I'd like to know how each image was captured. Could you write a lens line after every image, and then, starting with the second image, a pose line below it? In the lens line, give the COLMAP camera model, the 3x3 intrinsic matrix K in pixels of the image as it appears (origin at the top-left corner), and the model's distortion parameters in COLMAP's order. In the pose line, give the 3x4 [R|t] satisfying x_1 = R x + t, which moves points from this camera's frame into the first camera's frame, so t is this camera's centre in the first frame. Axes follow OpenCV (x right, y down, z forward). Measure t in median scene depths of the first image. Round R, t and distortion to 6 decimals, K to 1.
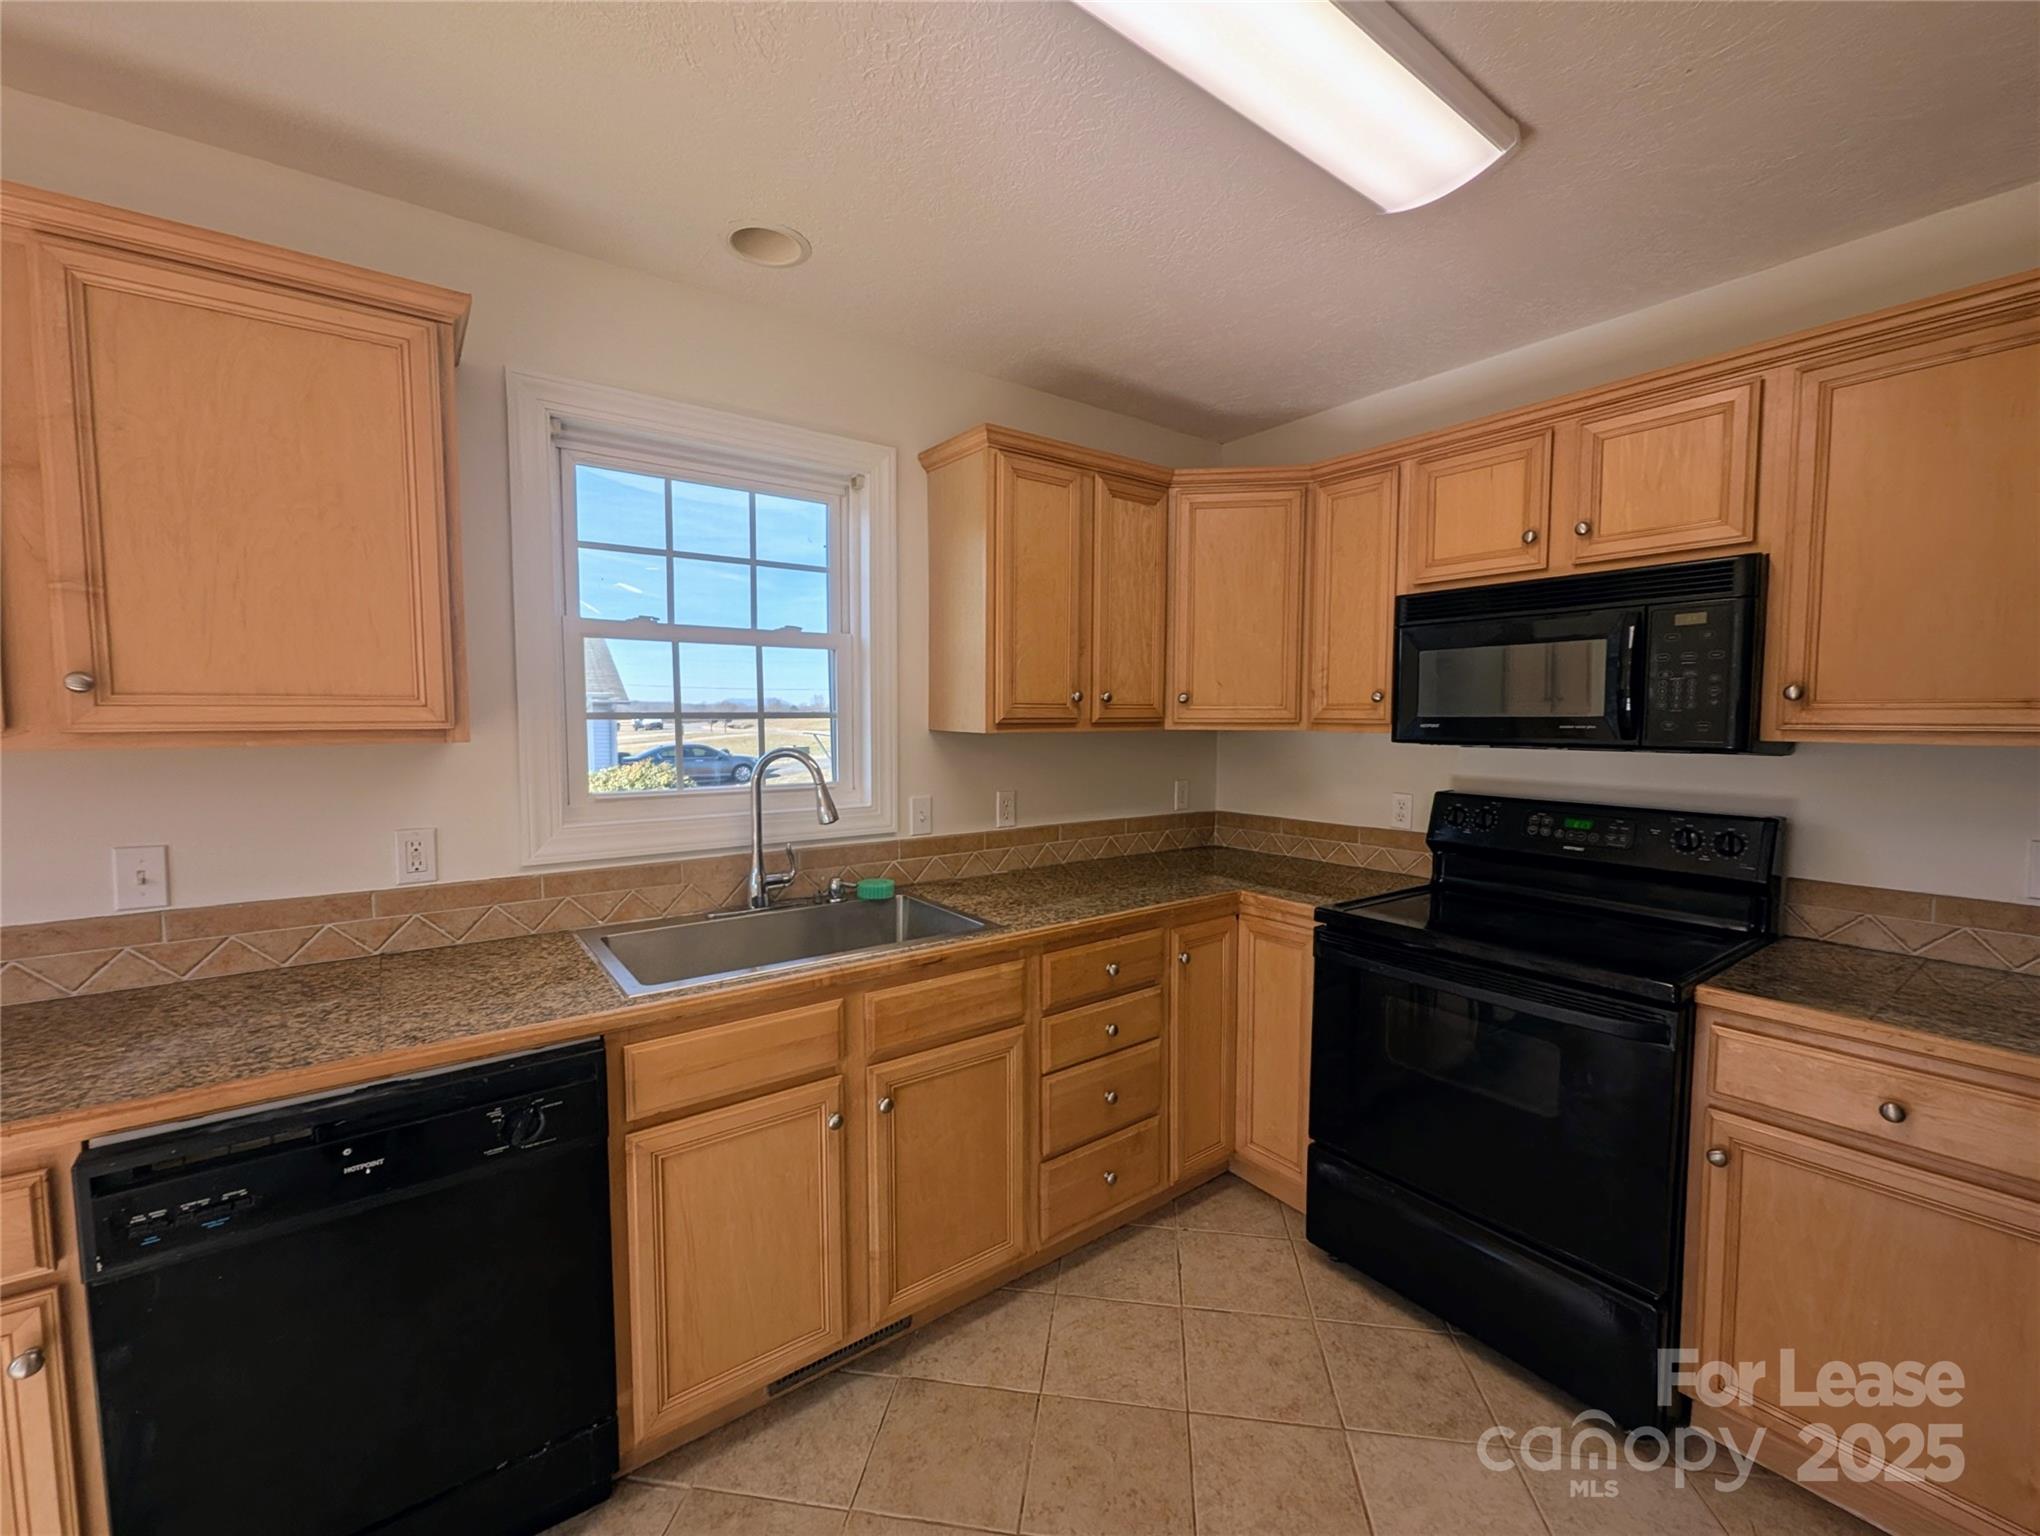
lens RADIAL K [[845.1, 0, 1009.5], [0, 845.1, 772.9], [0, 0, 1]] dist [0.000568, 0.000324]
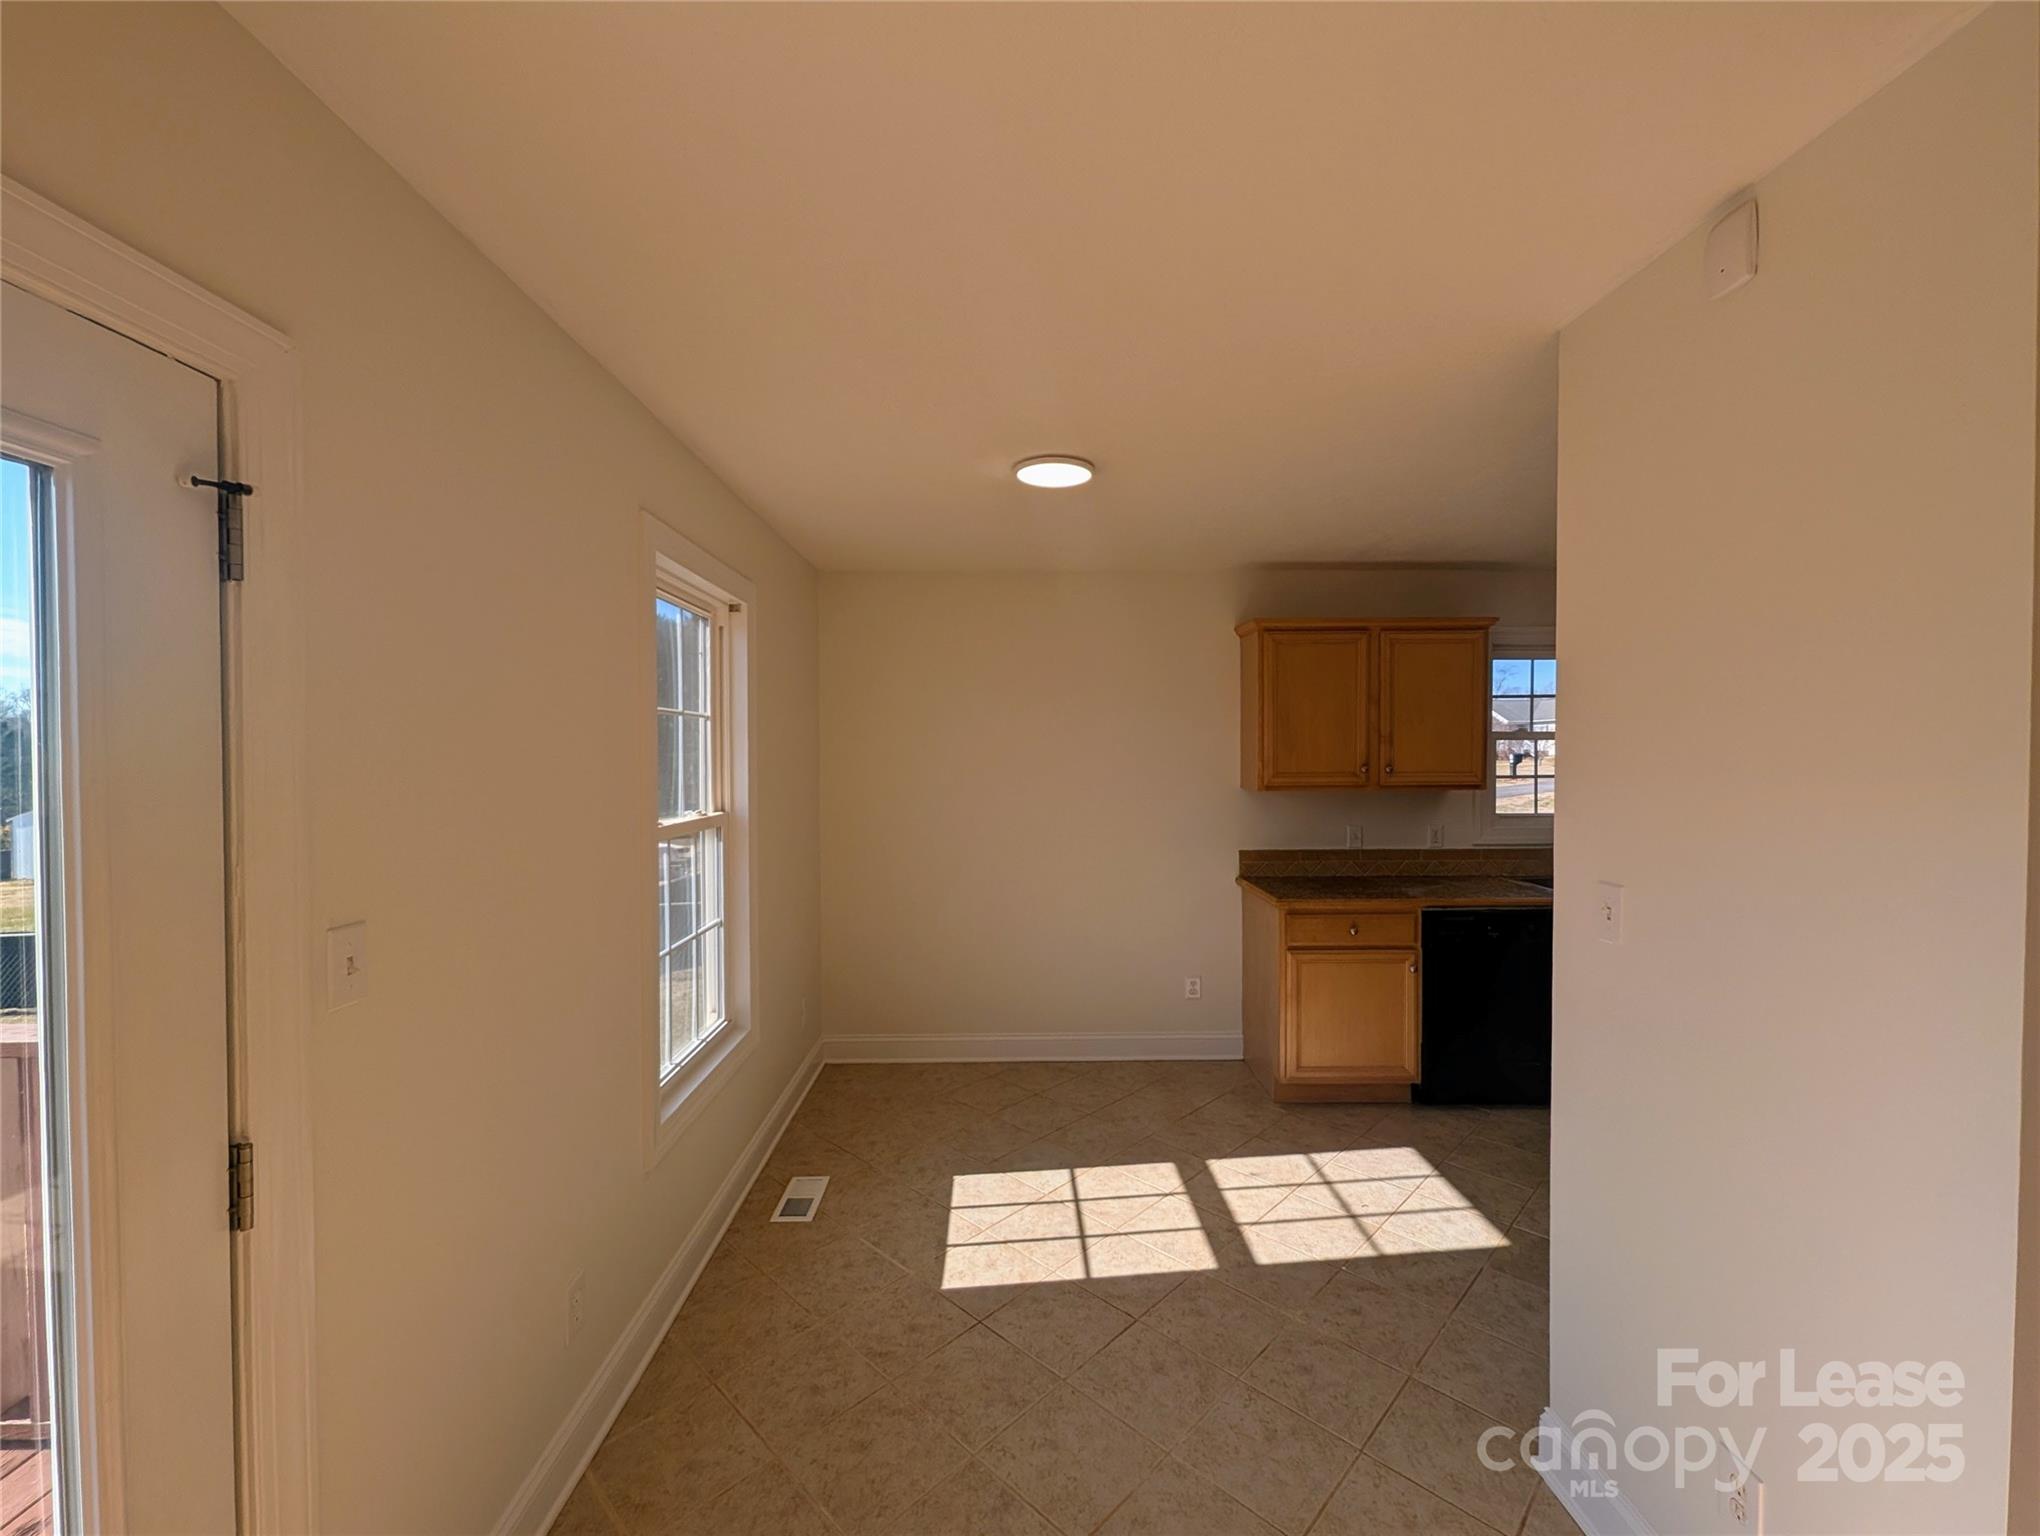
lens RADIAL K [[845.1, 0, 1009.5], [0, 845.1, 772.9], [0, 0, 1]] dist [0.000568, 0.000324]
pose [[0.812079, 0.006913, -0.583506, -0.296190], [-0.033186, 0.998859, -0.034353, 0.042332], [0.582603, 0.047262, 0.811382, -1.701857]]
